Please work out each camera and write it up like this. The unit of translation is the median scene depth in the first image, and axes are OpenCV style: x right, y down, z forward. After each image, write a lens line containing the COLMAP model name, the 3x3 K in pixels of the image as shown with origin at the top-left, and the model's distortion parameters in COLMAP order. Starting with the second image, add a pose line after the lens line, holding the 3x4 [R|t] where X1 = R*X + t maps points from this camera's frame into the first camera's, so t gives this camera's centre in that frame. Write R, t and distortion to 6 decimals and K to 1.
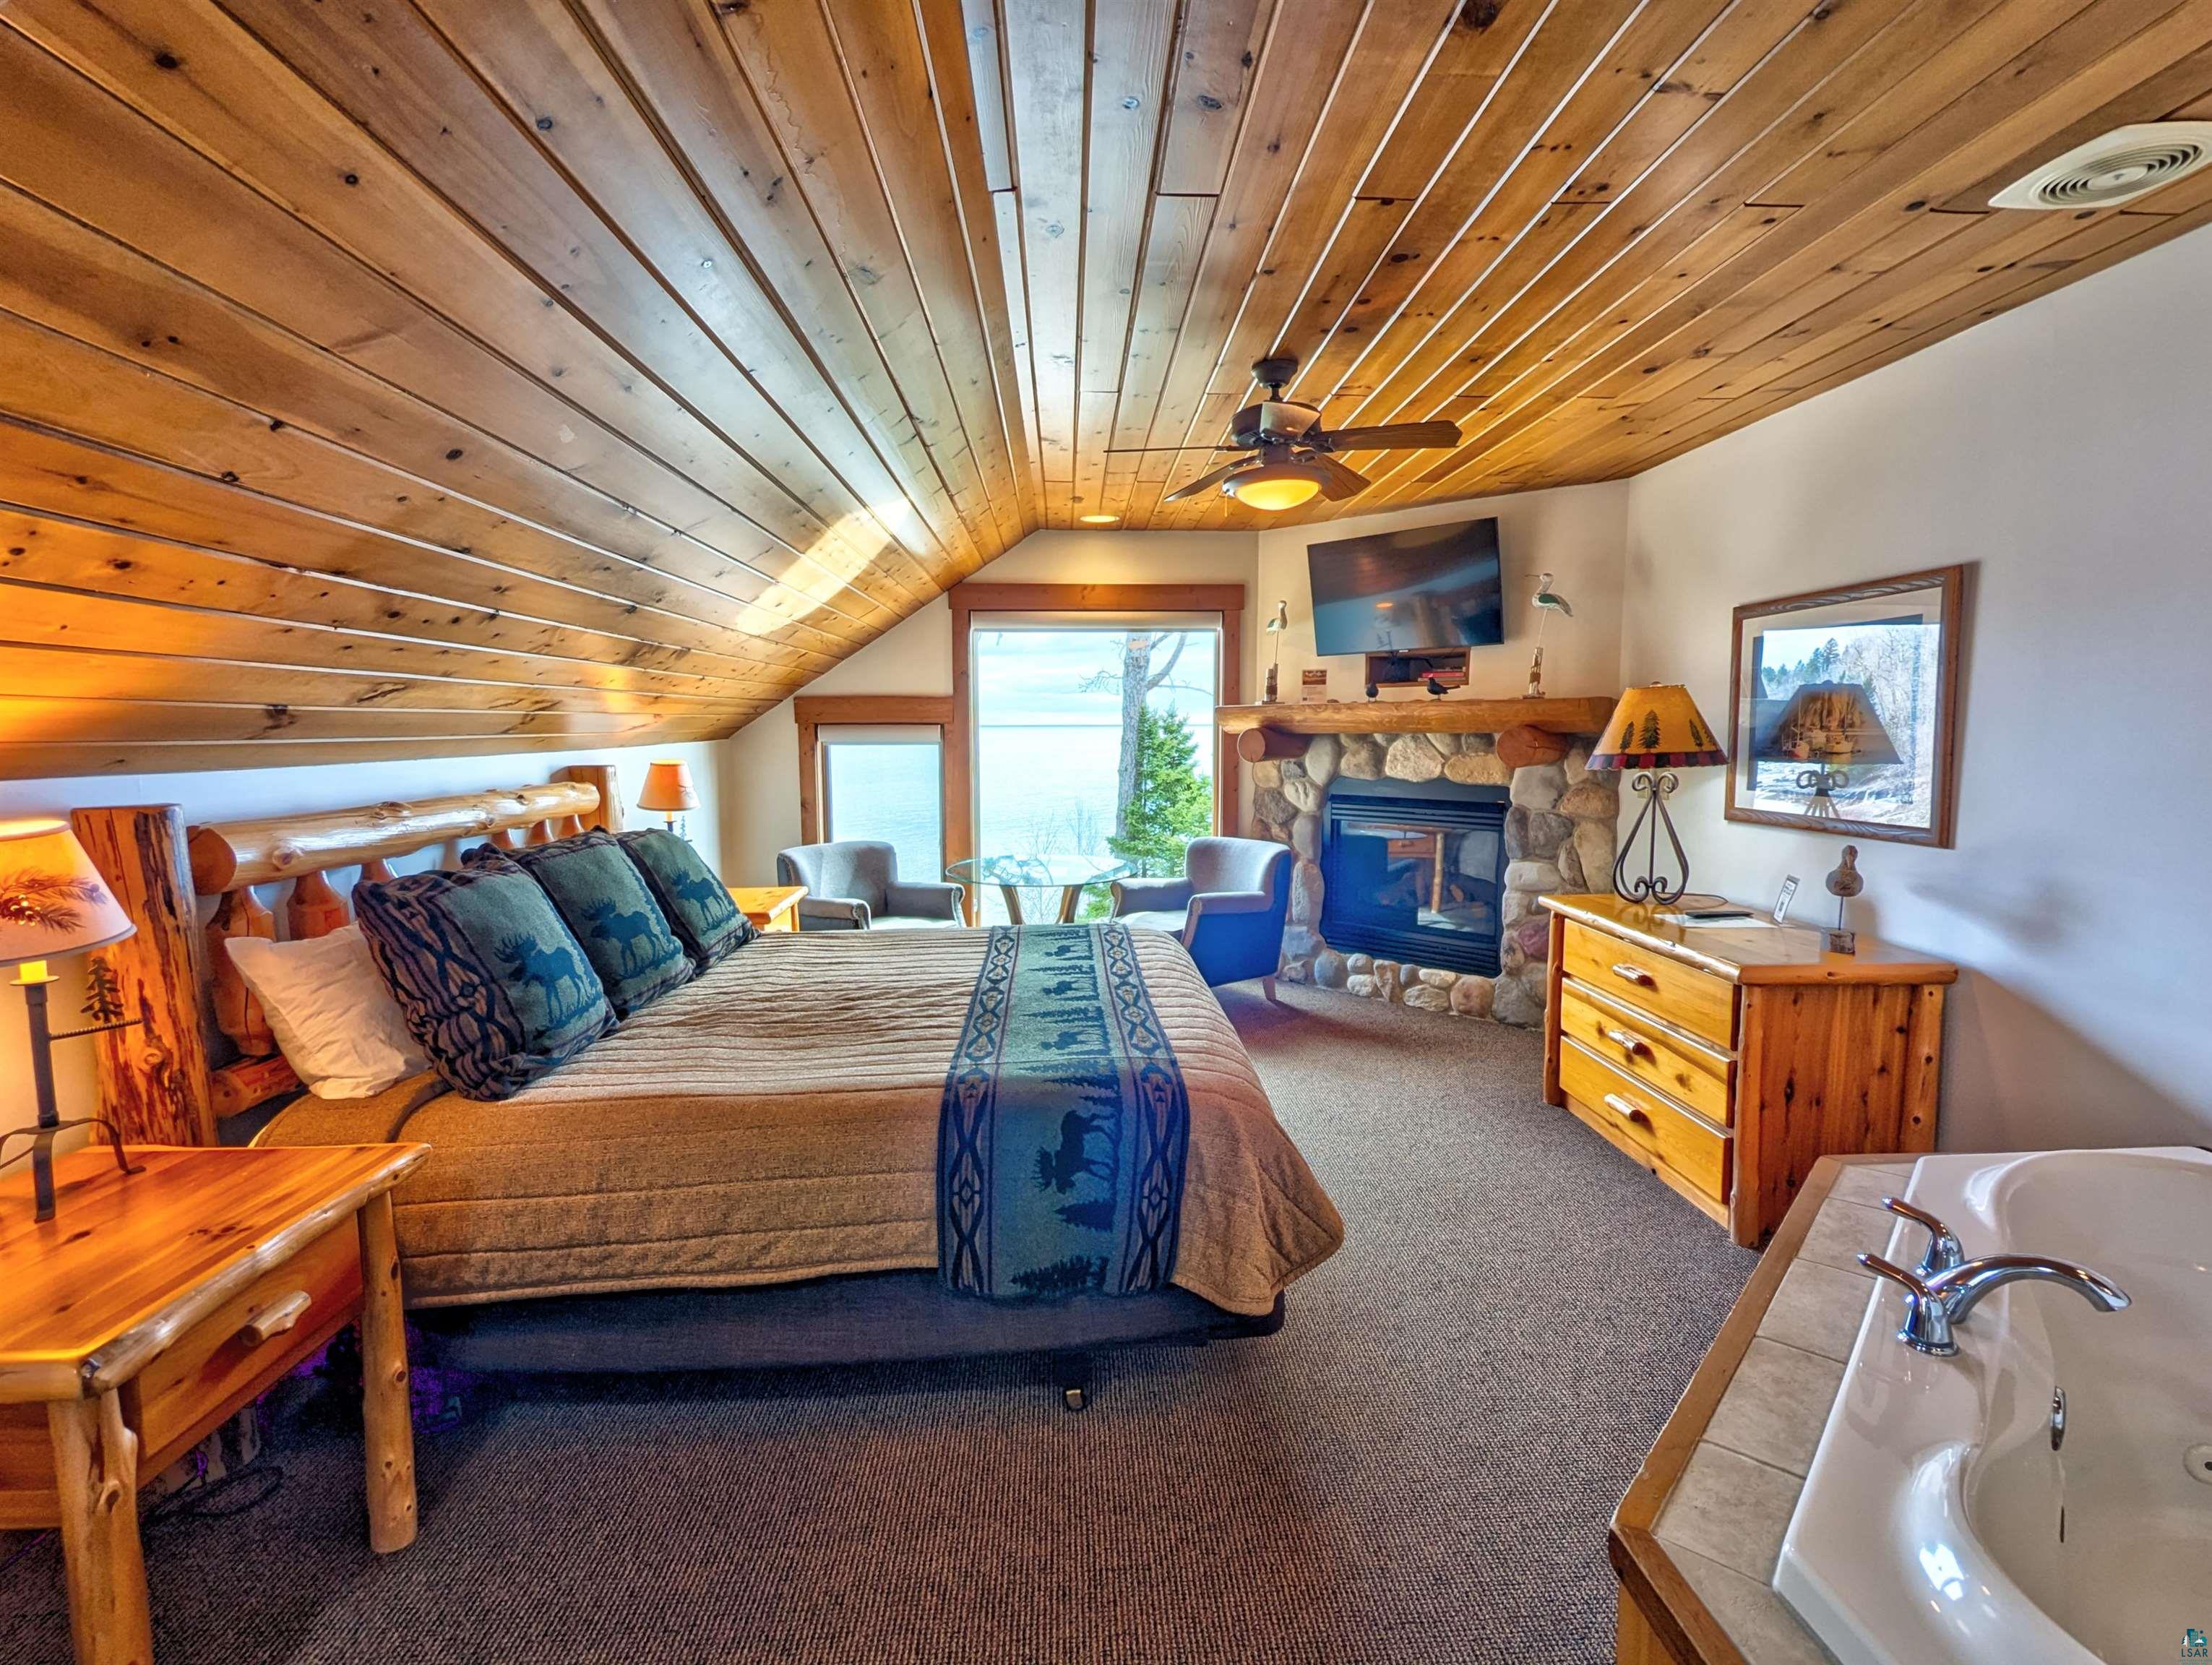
lens RADIAL K [[1054.6, 0, 1117.3], [0, 1054.6, 837.0], [0, 0, 1]] dist [-0.000258, -0.001485]
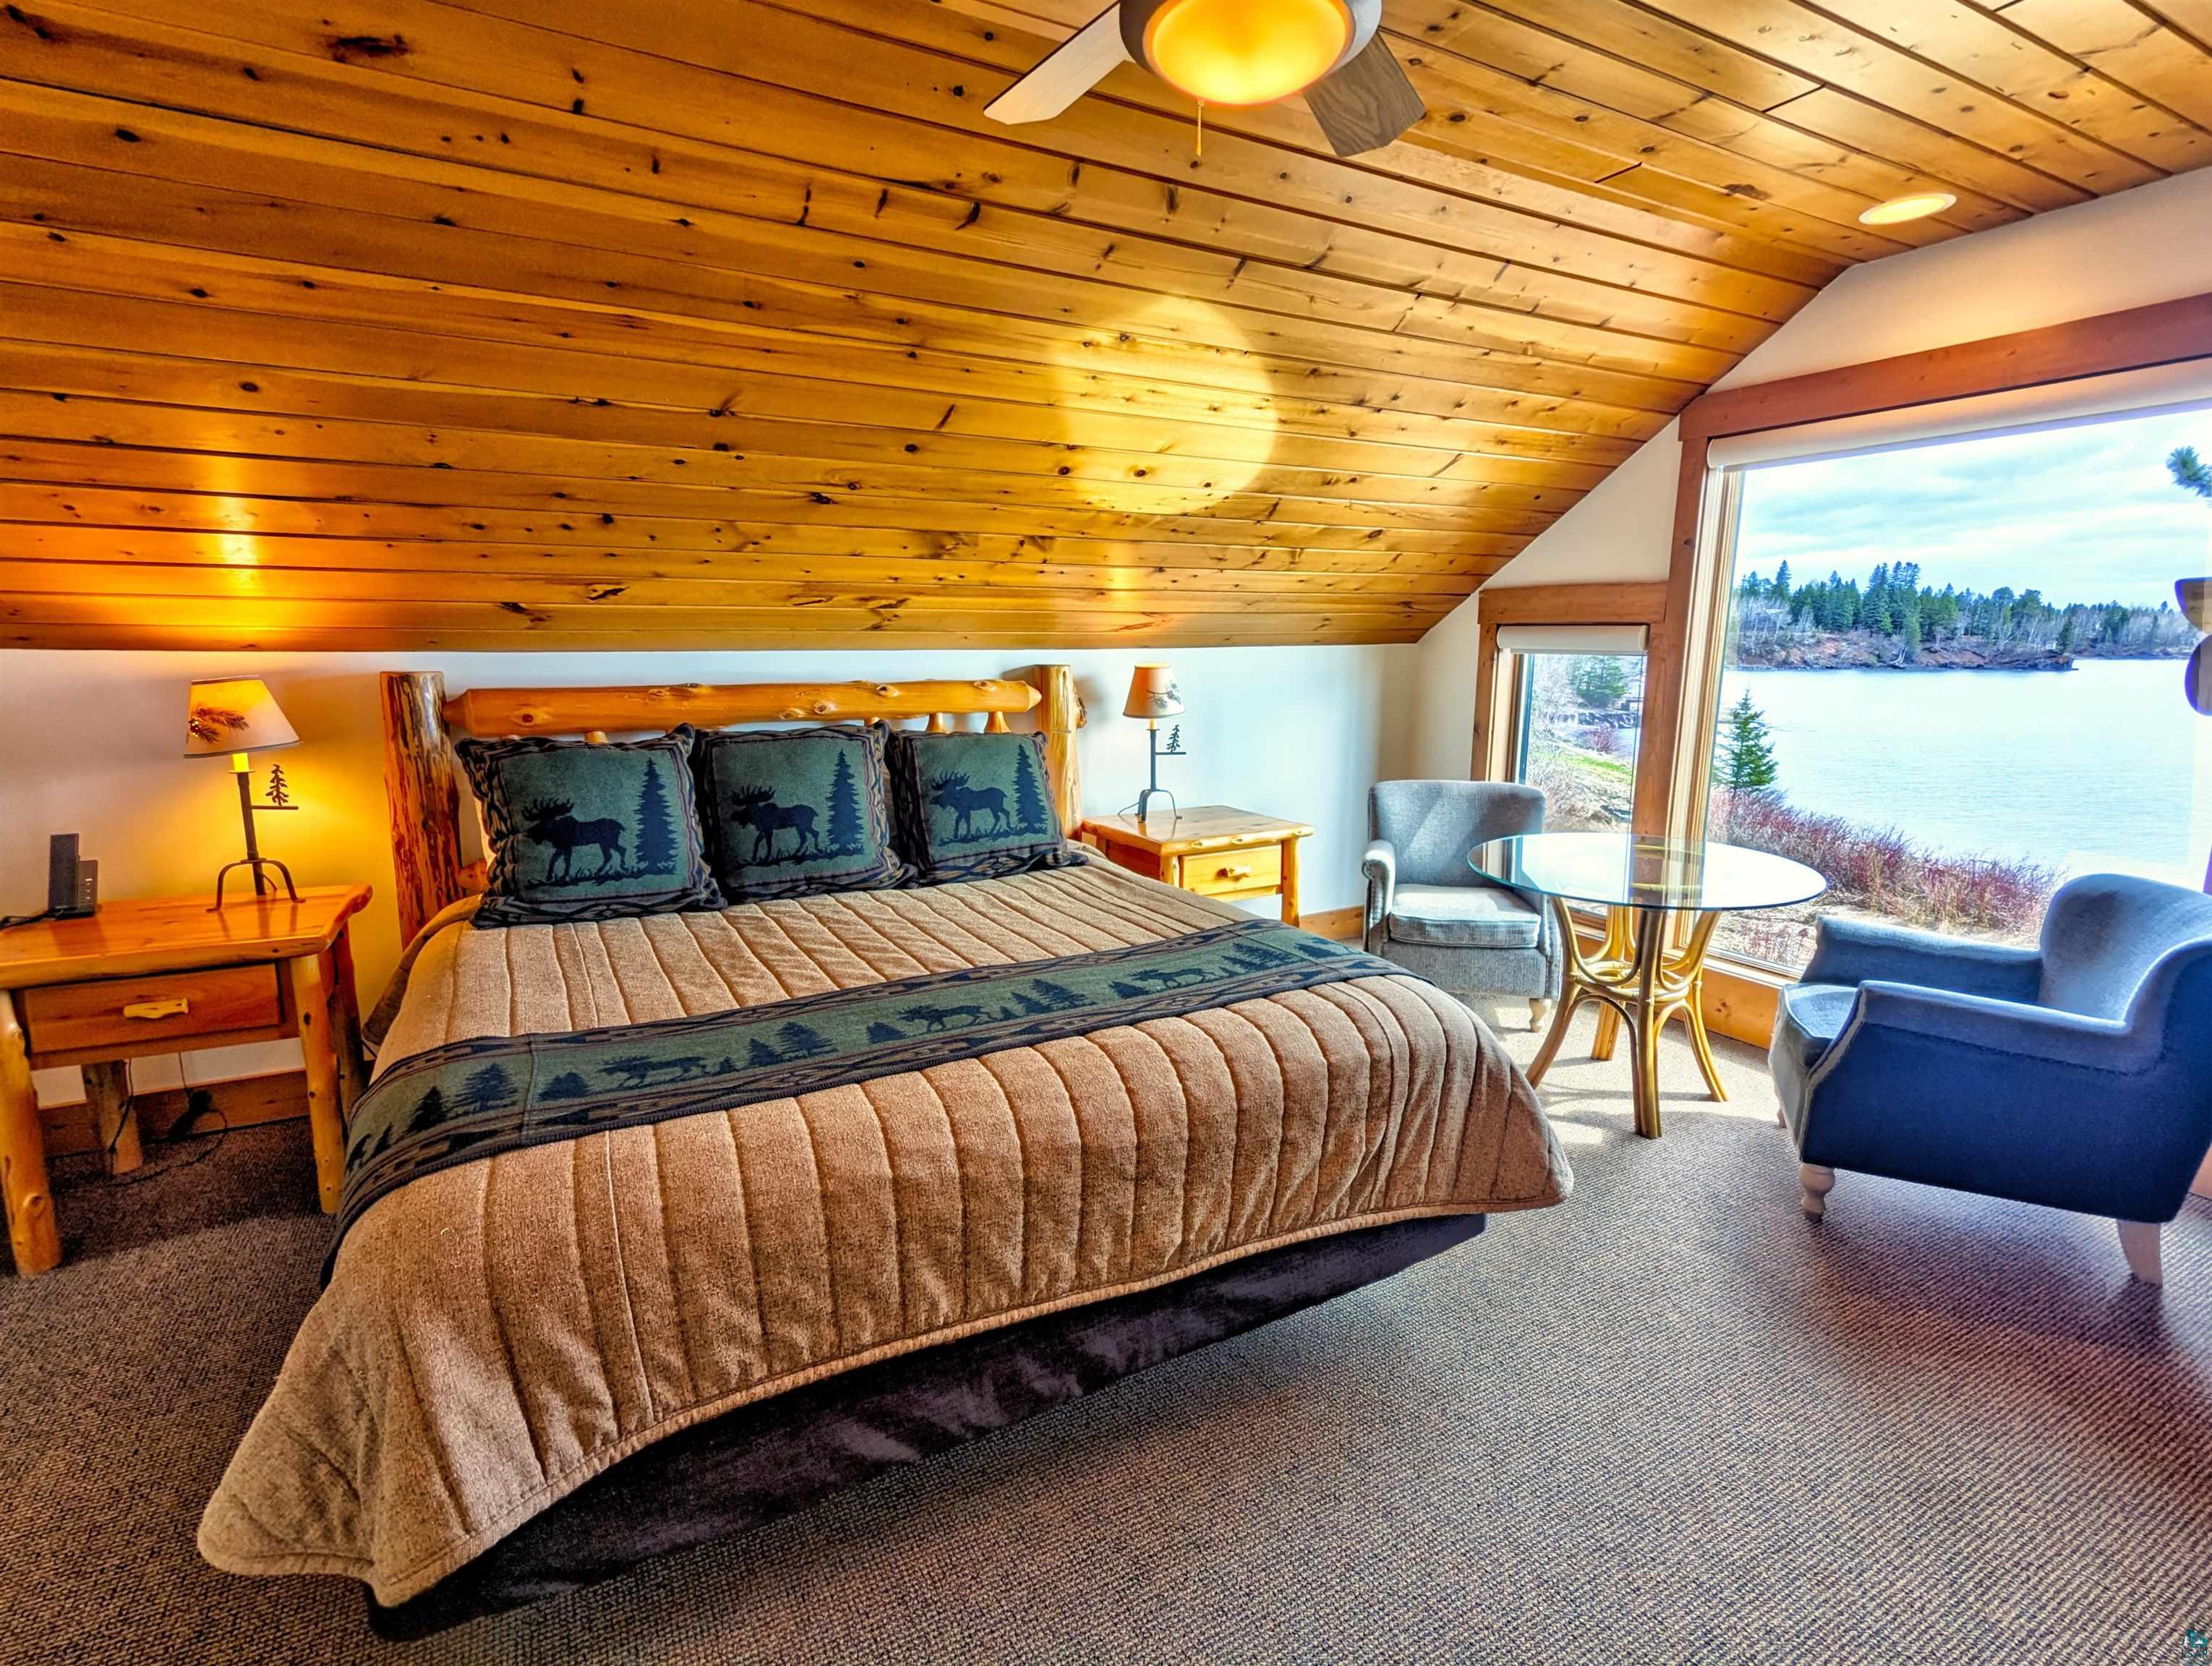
lens RADIAL K [[1054.6, 0, 1097.1], [0, 1054.6, 835.2], [0, 0, 1]] dist [-0.000258, -0.001485]
pose [[0.431535, 0.172815, -0.885388, 0.605722], [-0.099452, 0.984610, 0.143709, -0.079804], [0.896597, 0.026039, 0.442081, 0.852738]]
